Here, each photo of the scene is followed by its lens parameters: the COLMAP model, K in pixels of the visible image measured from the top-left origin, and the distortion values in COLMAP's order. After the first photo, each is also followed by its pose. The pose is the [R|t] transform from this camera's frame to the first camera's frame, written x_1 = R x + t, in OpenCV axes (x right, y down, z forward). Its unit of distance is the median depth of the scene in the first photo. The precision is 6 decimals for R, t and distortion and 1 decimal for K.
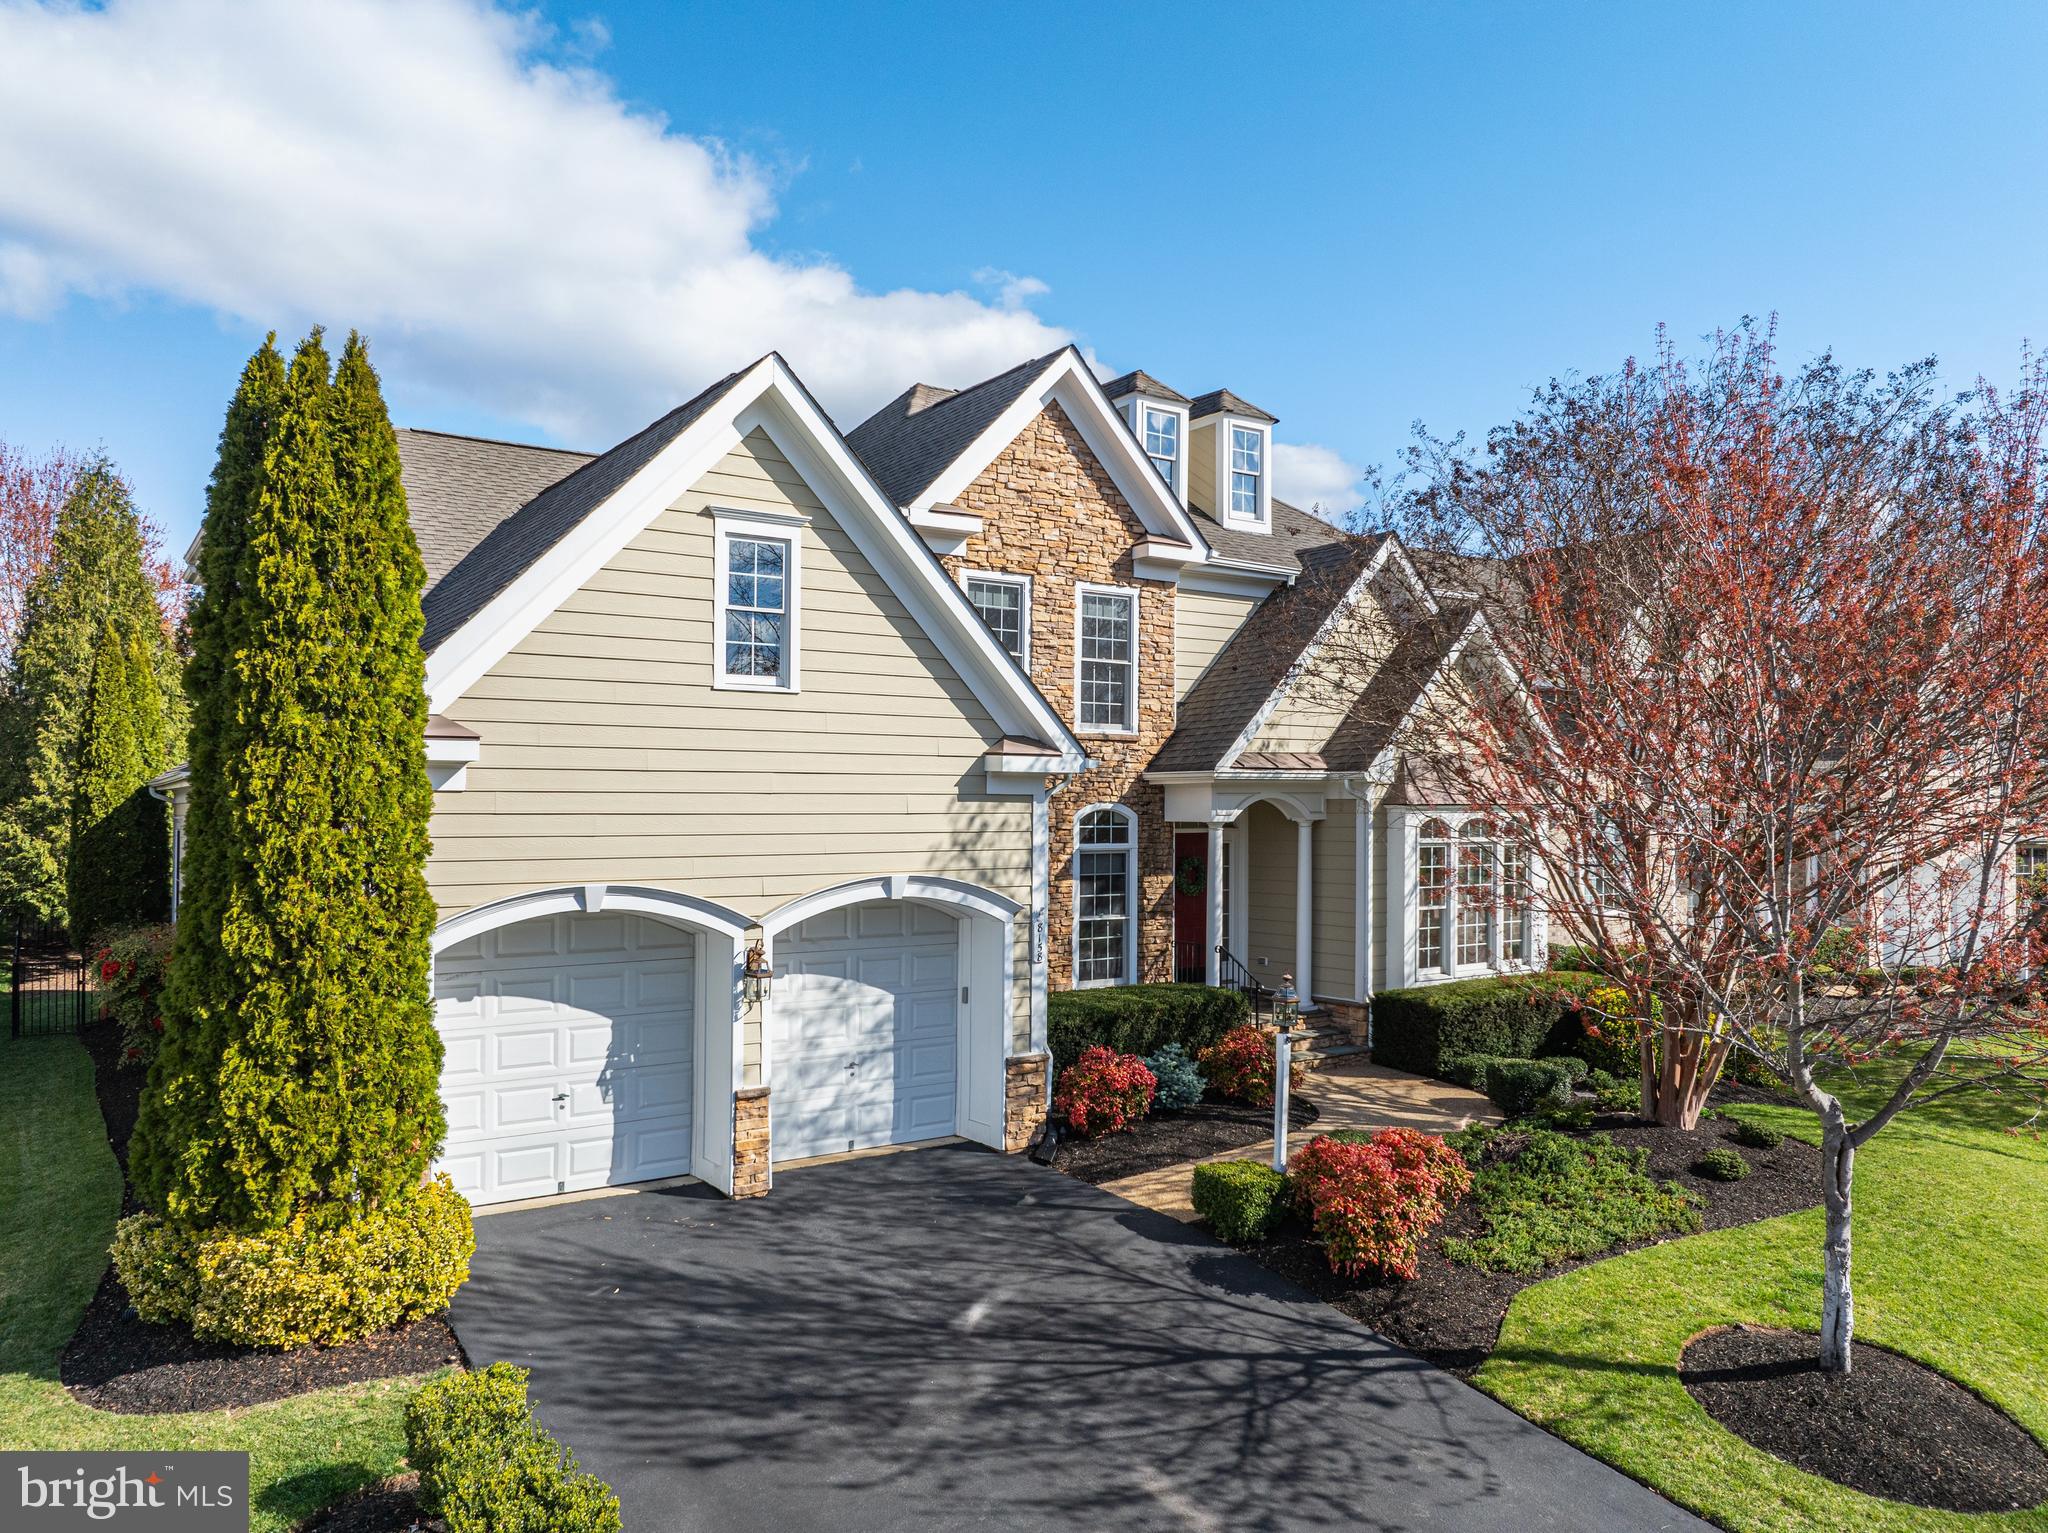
lens RADIAL K [[1462.2, 0, 1029.6], [0, 1462.2, 795.7], [0, 0, 1]] dist [-0.030466, -0.001063]
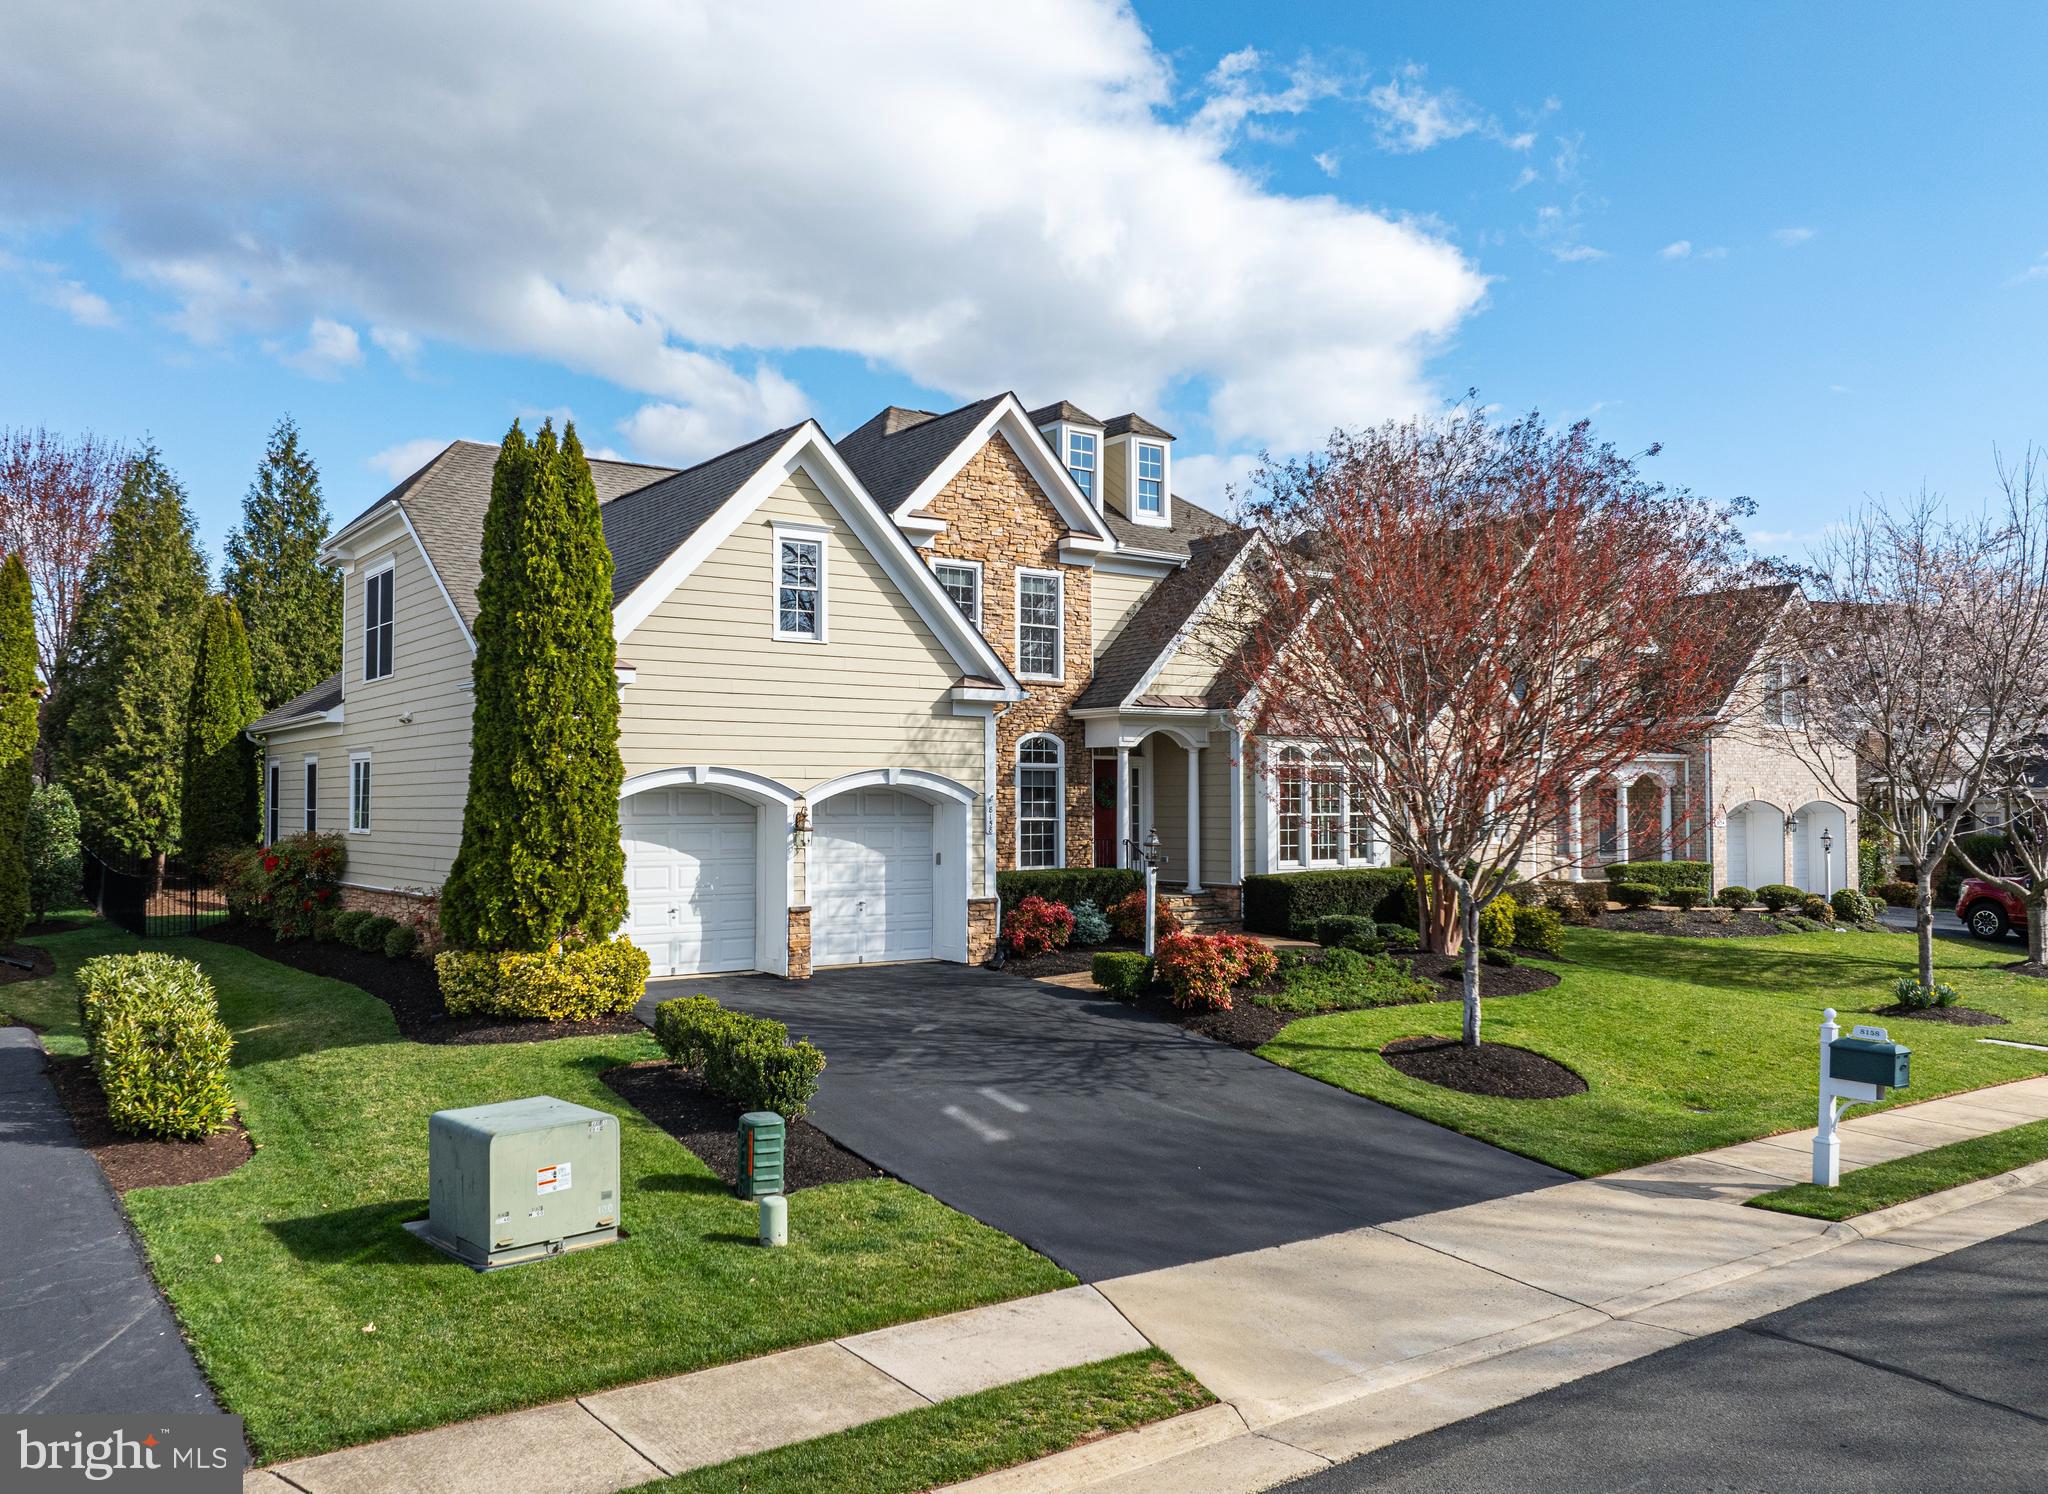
lens RADIAL K [[1634.8, 0, 1117.8], [0, 1634.8, 810.2], [0, 0, 1]] dist [-0.007764, -0.005587]
pose [[0.996577, -0.009173, 0.082162, -0.000282], [0.008189, 0.999891, 0.012304, 0.062811], [-0.082266, -0.011589, 0.996543, -0.531816]]
